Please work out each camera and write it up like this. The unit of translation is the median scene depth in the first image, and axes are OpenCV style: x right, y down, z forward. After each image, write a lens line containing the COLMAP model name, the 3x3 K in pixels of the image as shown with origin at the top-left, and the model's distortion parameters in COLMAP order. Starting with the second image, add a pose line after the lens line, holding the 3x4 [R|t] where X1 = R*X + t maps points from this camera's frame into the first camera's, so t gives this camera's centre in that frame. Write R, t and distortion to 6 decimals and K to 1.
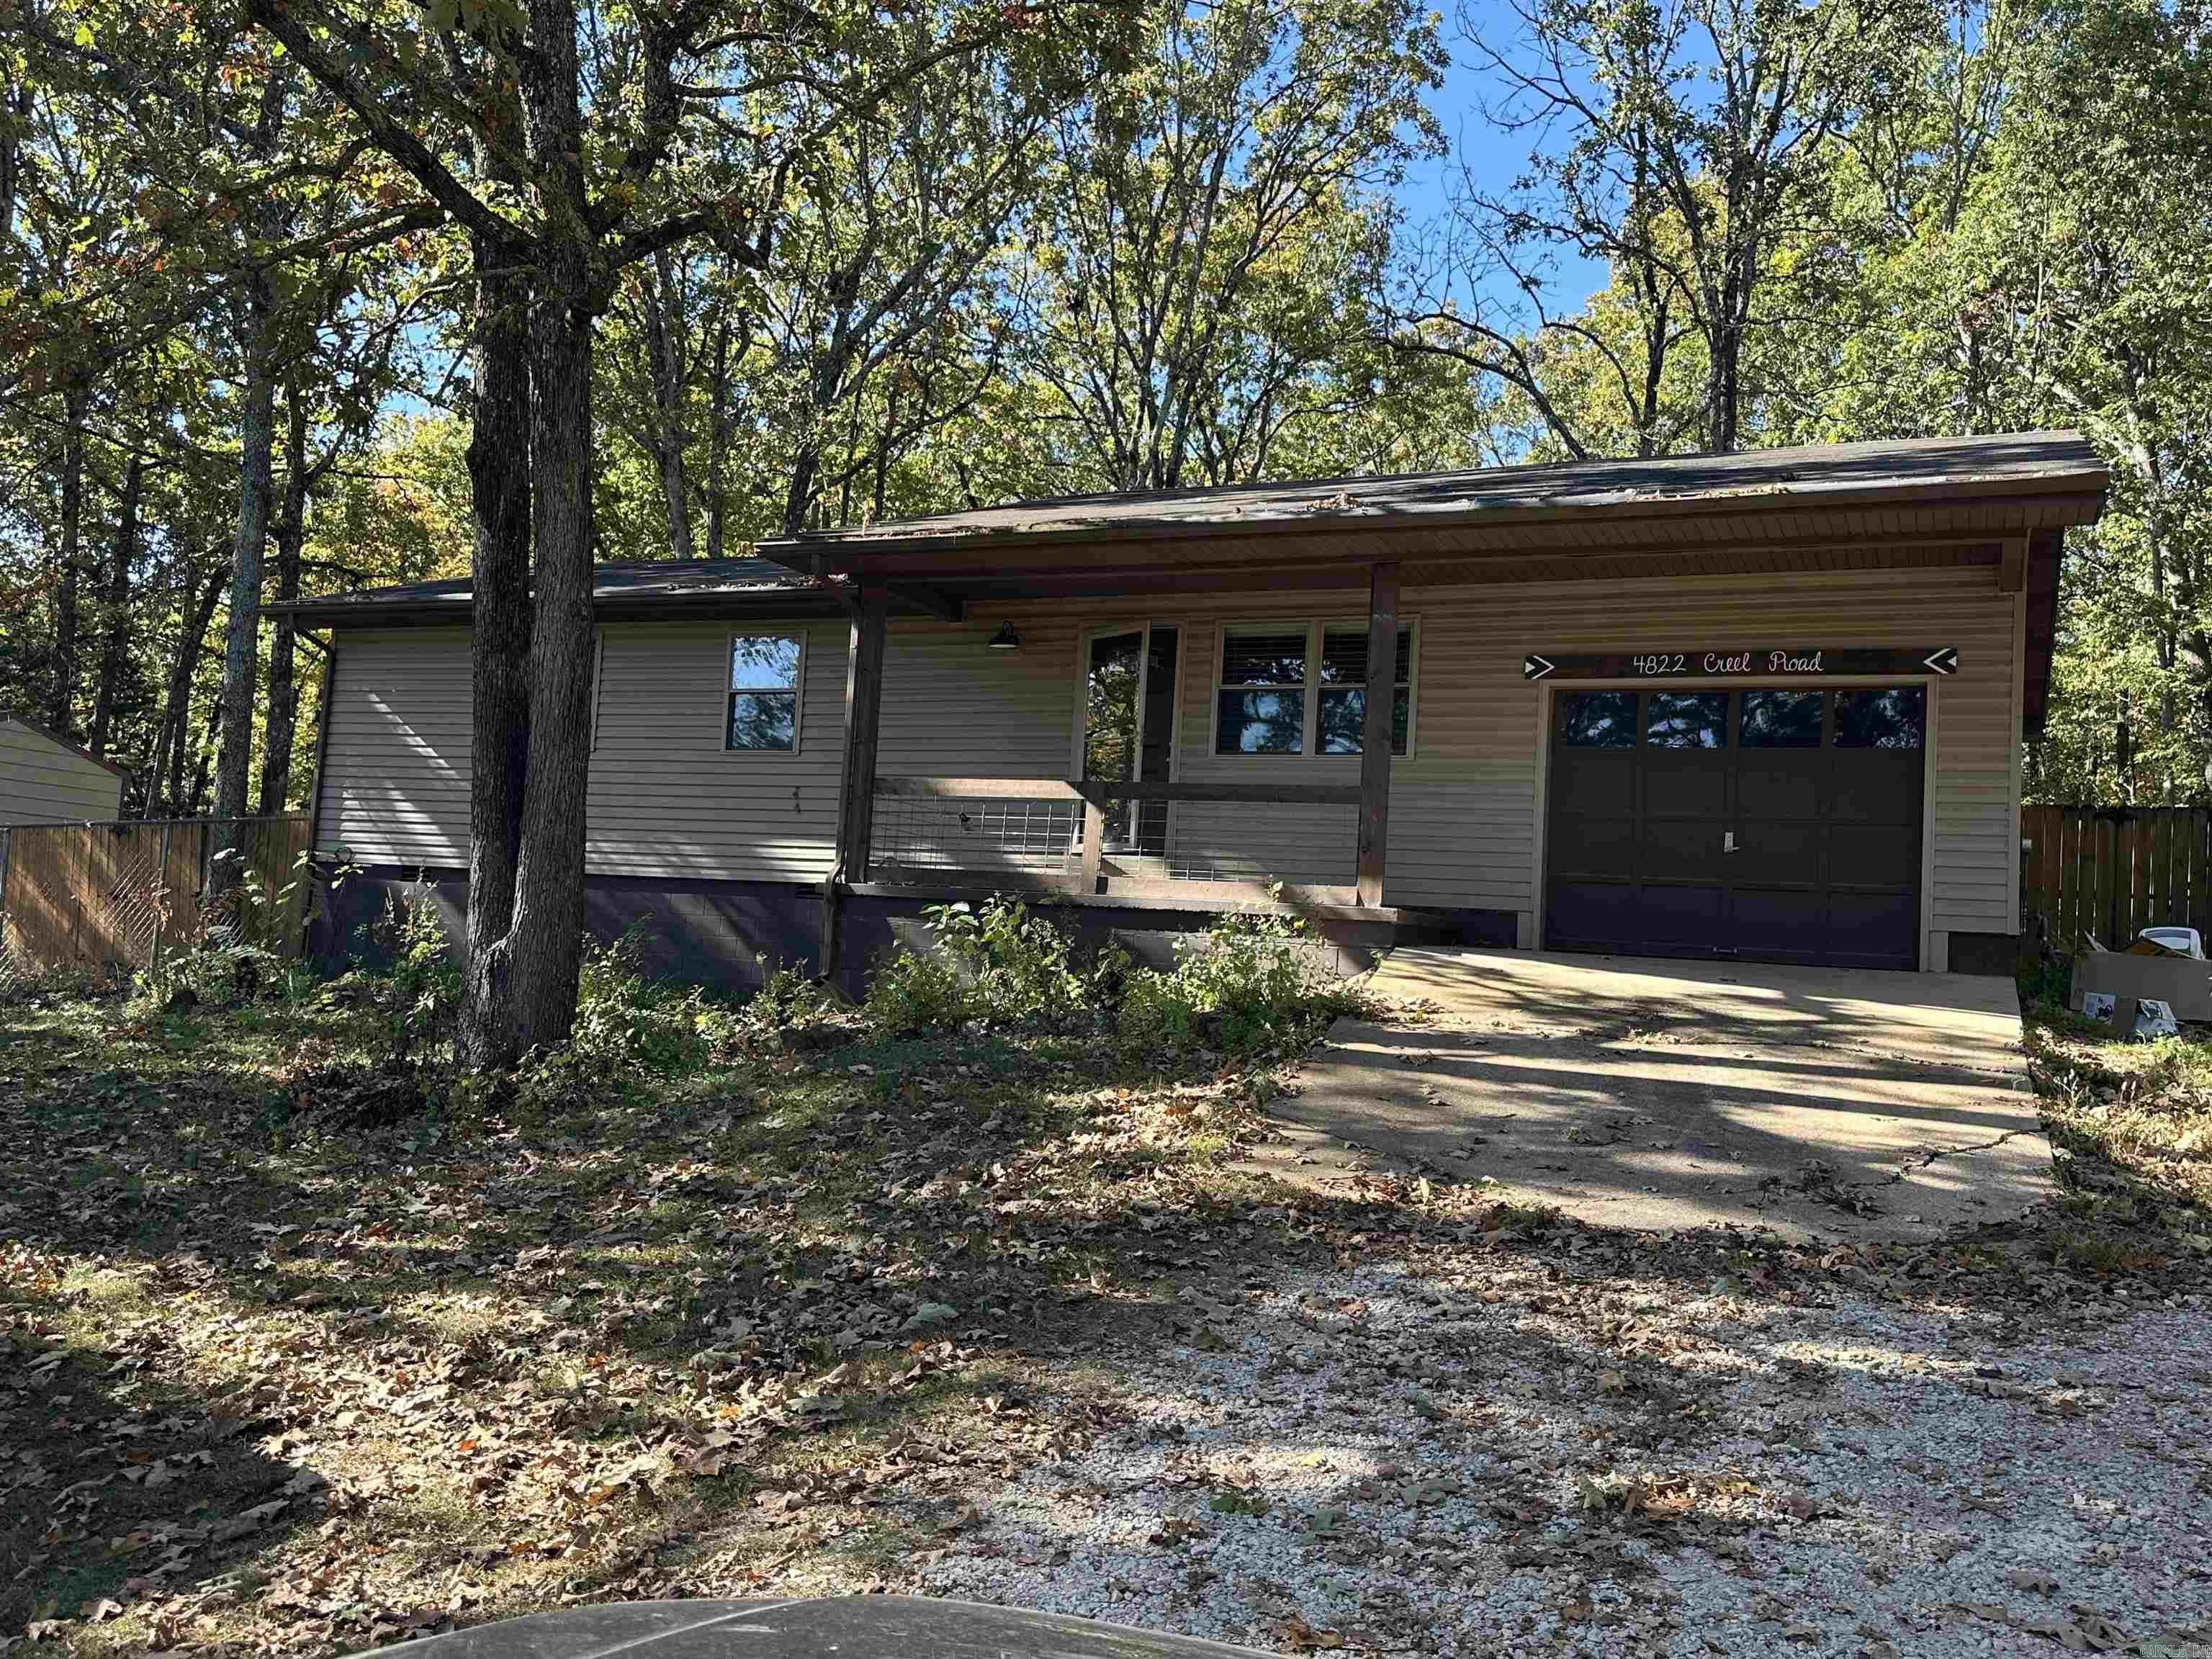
lens RADIAL K [[1895.2, 0, 1106.0], [0, 1895.2, 829.5], [0, 0, 1]] dist [0.133026, -0.283002]
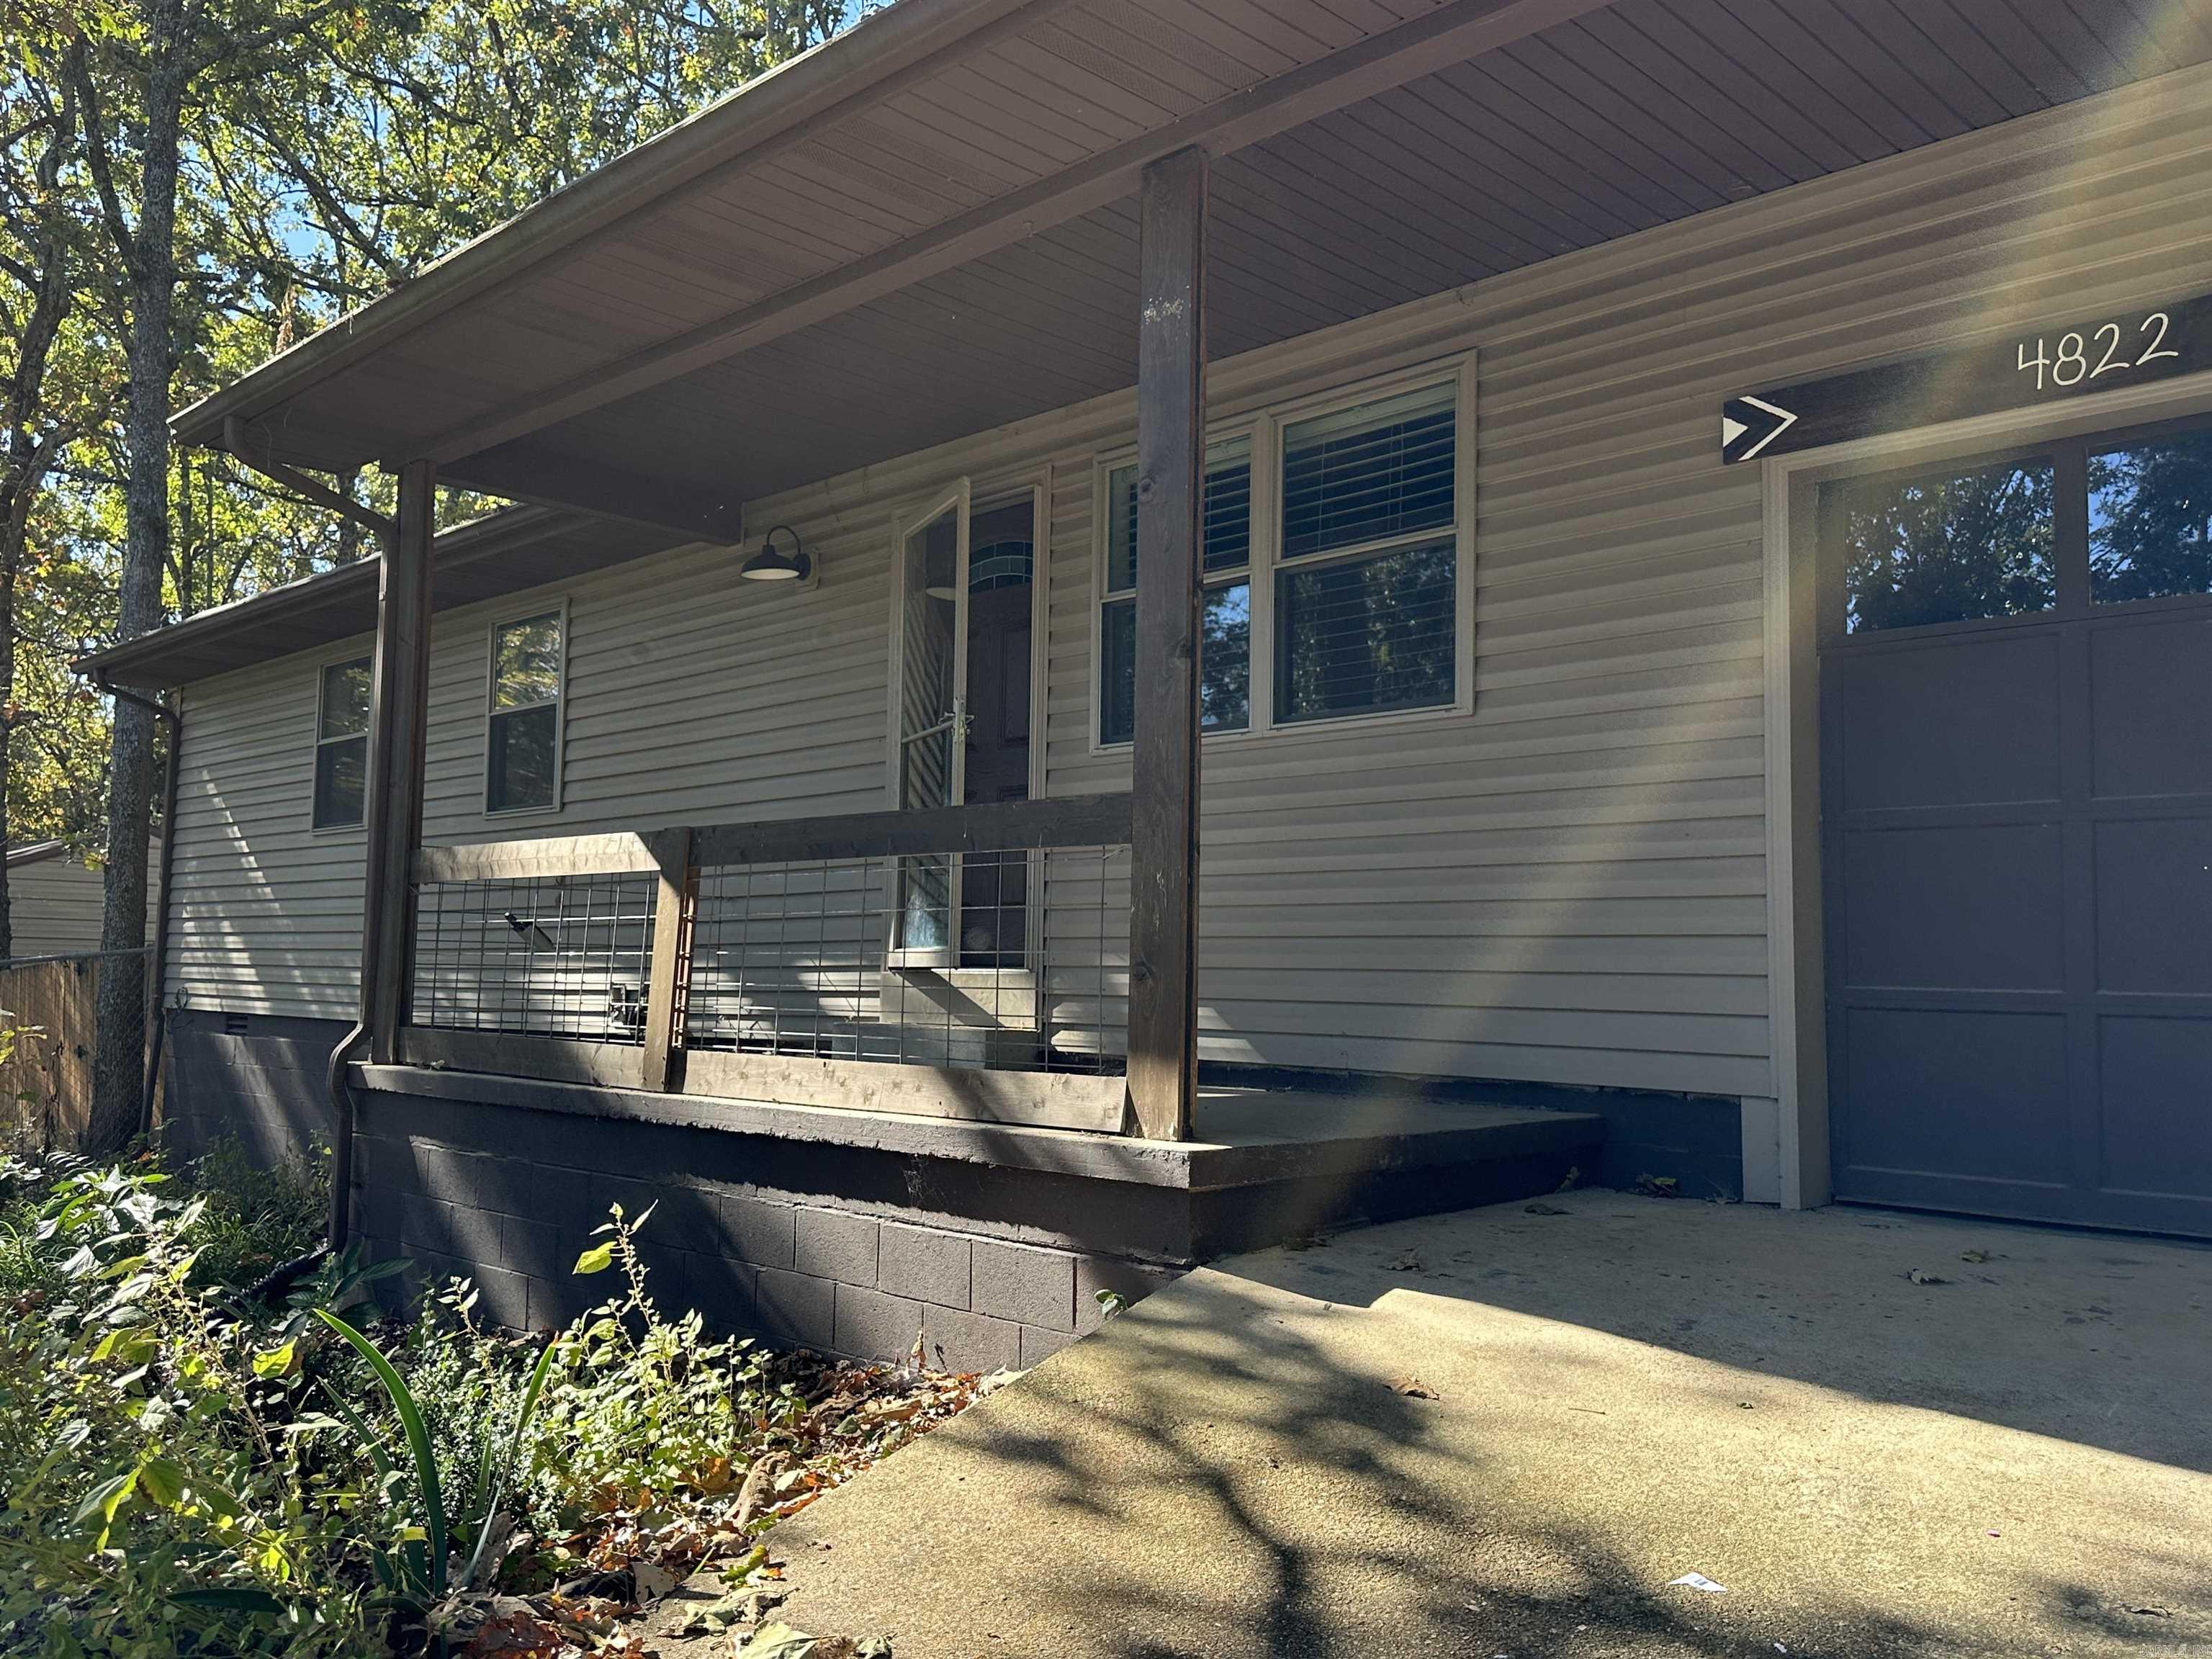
lens RADIAL K [[1895.2, 0, 1106.0], [0, 1895.2, 829.5], [0, 0, 1]] dist [0.133026, -0.283002]
pose [[0.931447, -0.075196, -0.356023, 0.258841], [0.068312, 0.997154, -0.031889, -0.005079], [0.357408, 0.005382, 0.933933, 0.671690]]
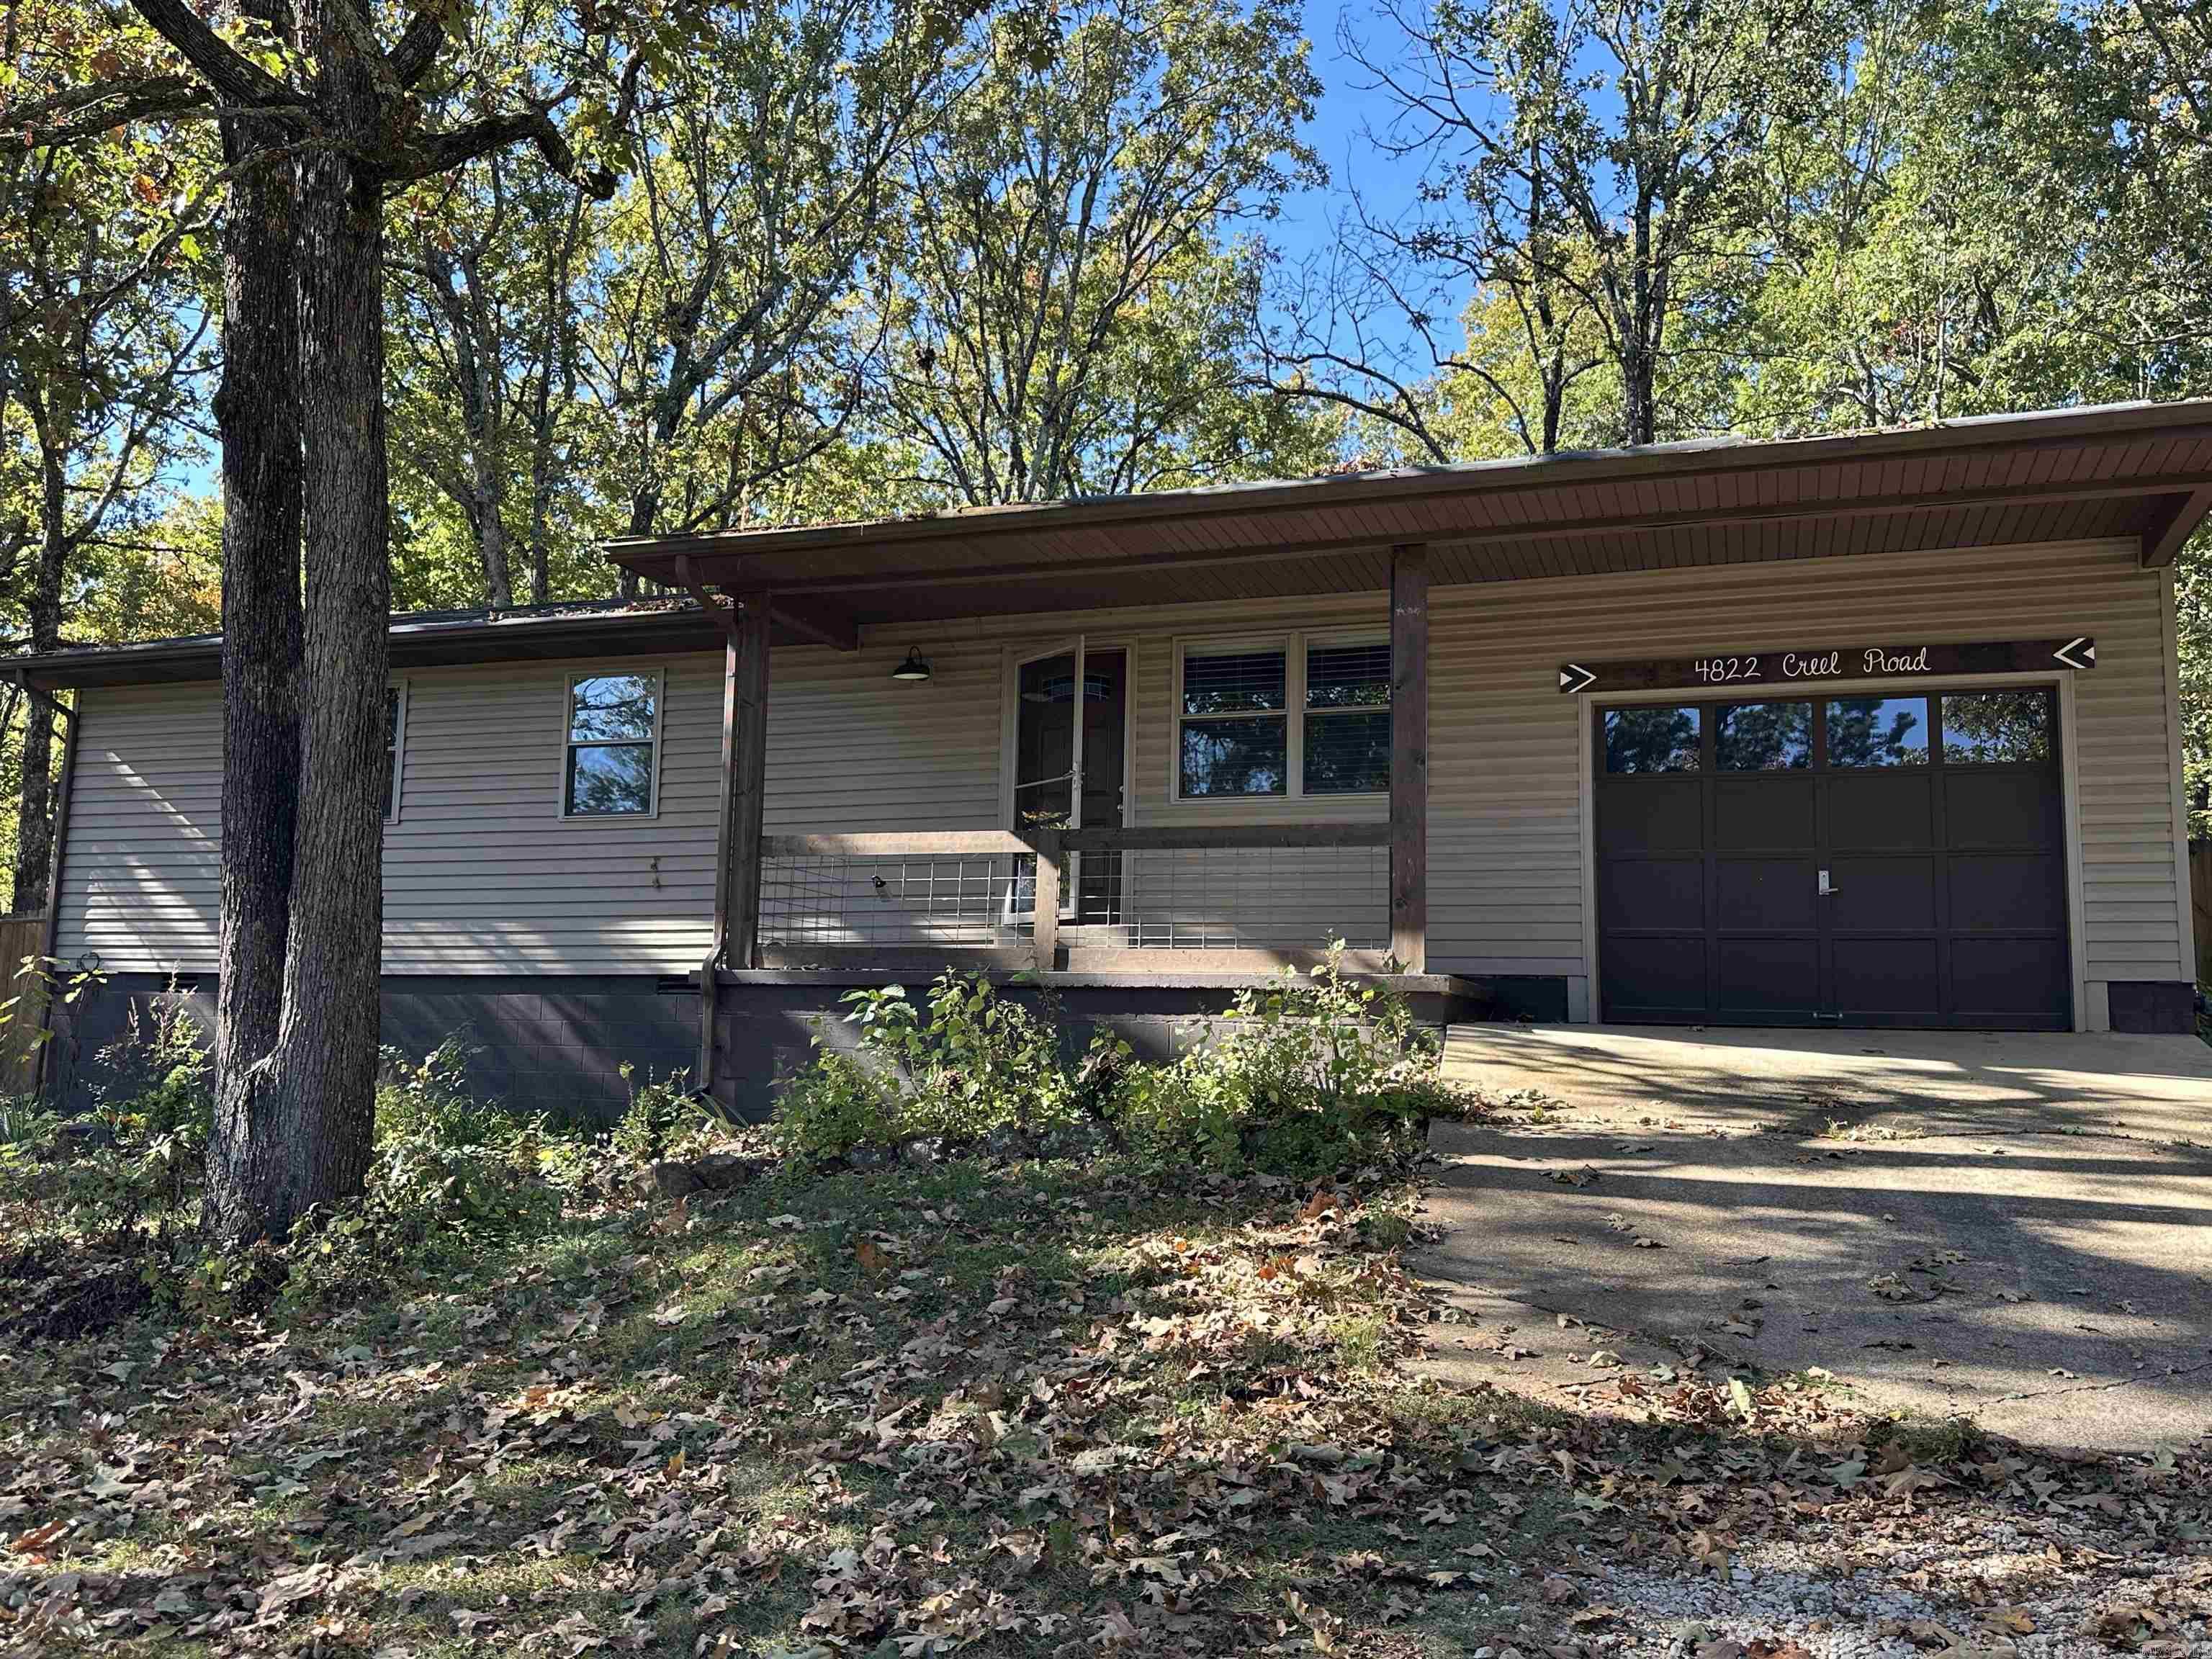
lens RADIAL K [[1895.2, 0, 1106.0], [0, 1895.2, 829.5], [0, 0, 1]] dist [0.133026, -0.283002]
pose [[0.995774, -0.027307, 0.087684, -0.054718], [0.031582, 0.998360, -0.047742, 0.014331], [-0.086237, 0.050309, 0.995004, 0.220240]]
